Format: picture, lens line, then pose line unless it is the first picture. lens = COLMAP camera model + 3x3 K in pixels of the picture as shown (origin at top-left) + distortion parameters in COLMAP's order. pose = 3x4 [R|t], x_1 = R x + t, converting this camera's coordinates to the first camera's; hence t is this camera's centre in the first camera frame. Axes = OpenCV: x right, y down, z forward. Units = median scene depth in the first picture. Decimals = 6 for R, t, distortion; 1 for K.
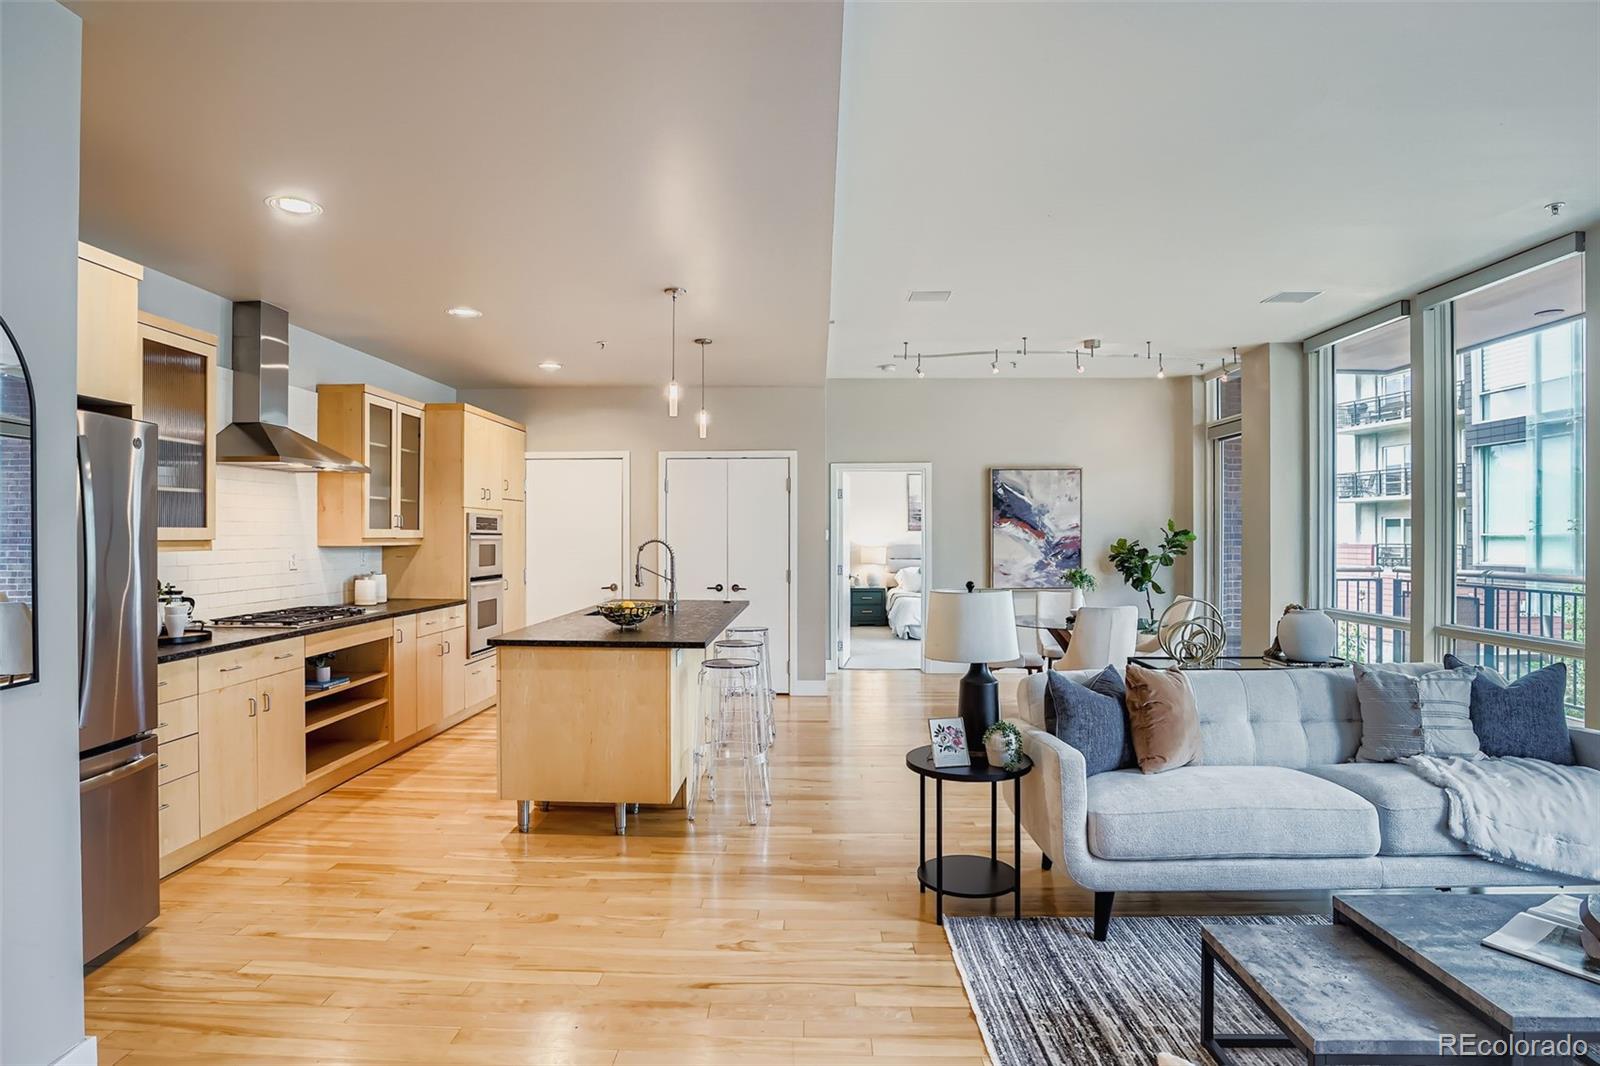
lens RADIAL K [[867.5, 0, 798.9], [0, 867.5, 539.9], [0, 0, 1]] dist [-0.045579, 0.001262]
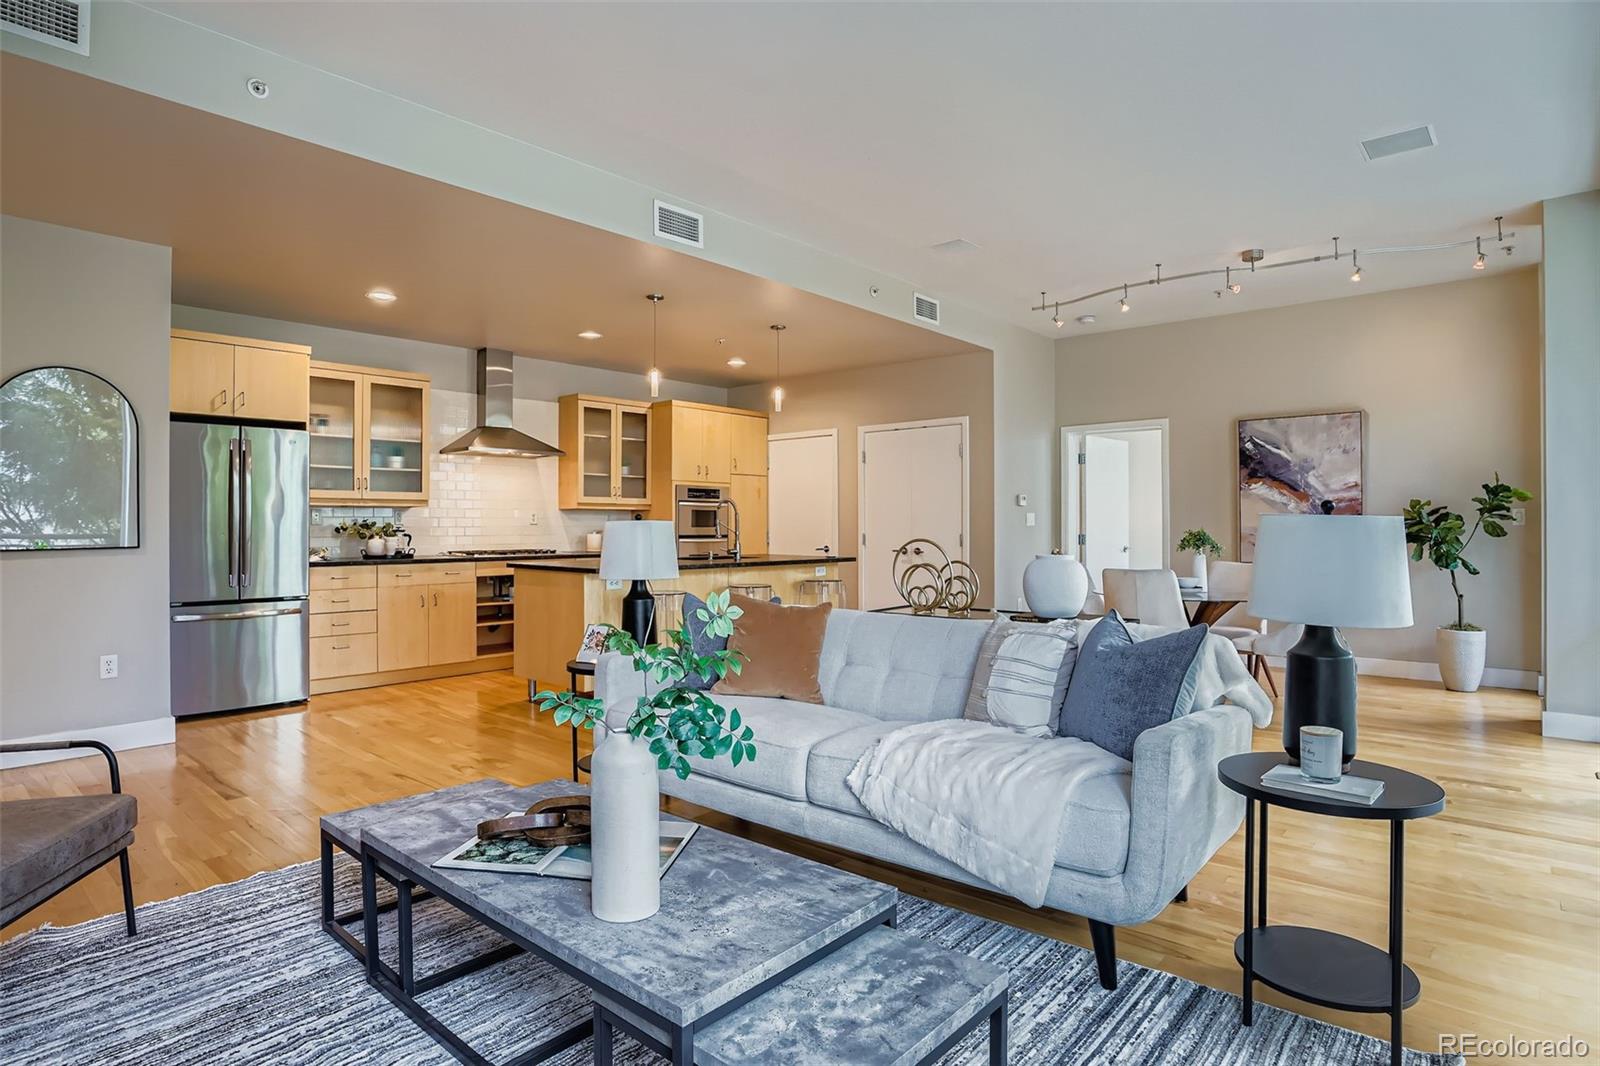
lens RADIAL K [[867.5, 0, 801.9], [0, 867.5, 529.6], [0, 0, 1]] dist [-0.045579, 0.001262]
pose [[0.769120, 0.002394, -0.639100, 0.489988], [-0.002901, 0.999996, 0.000255, 0.029281], [0.639098, 0.001658, 0.769124, 0.103277]]
